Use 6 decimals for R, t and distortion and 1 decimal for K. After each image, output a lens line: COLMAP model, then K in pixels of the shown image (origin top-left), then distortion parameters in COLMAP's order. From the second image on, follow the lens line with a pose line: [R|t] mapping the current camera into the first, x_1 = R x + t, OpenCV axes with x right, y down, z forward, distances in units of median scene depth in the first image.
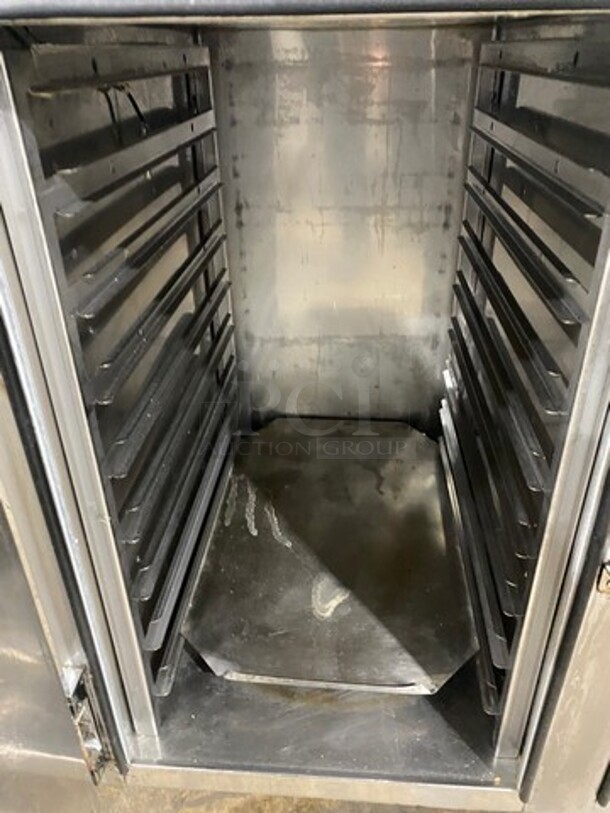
lens RADIAL K [[618.0, 0, 305.0], [0, 618.0, 406.5], [0, 0, 1]] dist [0.024724, 0.001179]
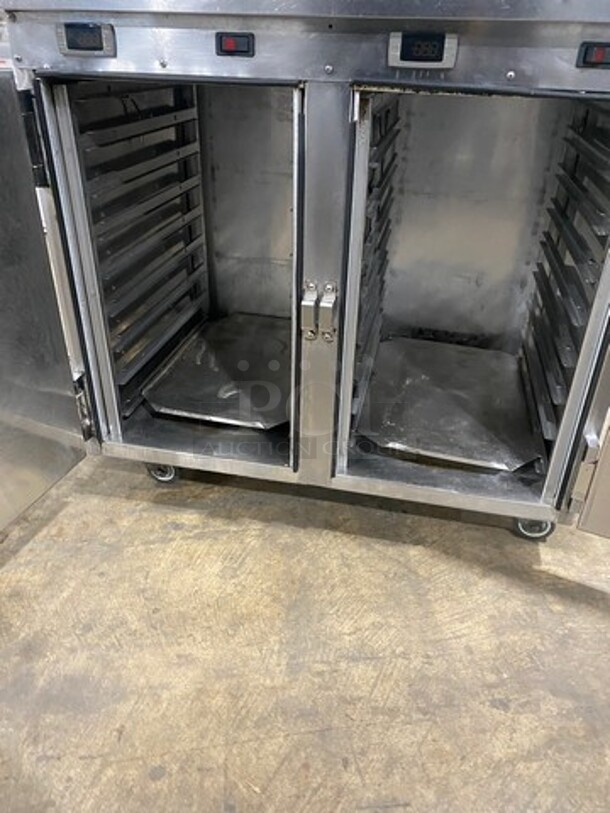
lens RADIAL K [[622.5, 0, 305.0], [0, 622.5, 406.5], [0, 0, 1]] dist [-0.003188, 0.001436]
pose [[0.990611, 0.093830, -0.099427, 0.425981], [-0.093552, 0.995586, 0.007463, 0.316653], [0.099688, 0.001909, 0.995017, -0.711774]]
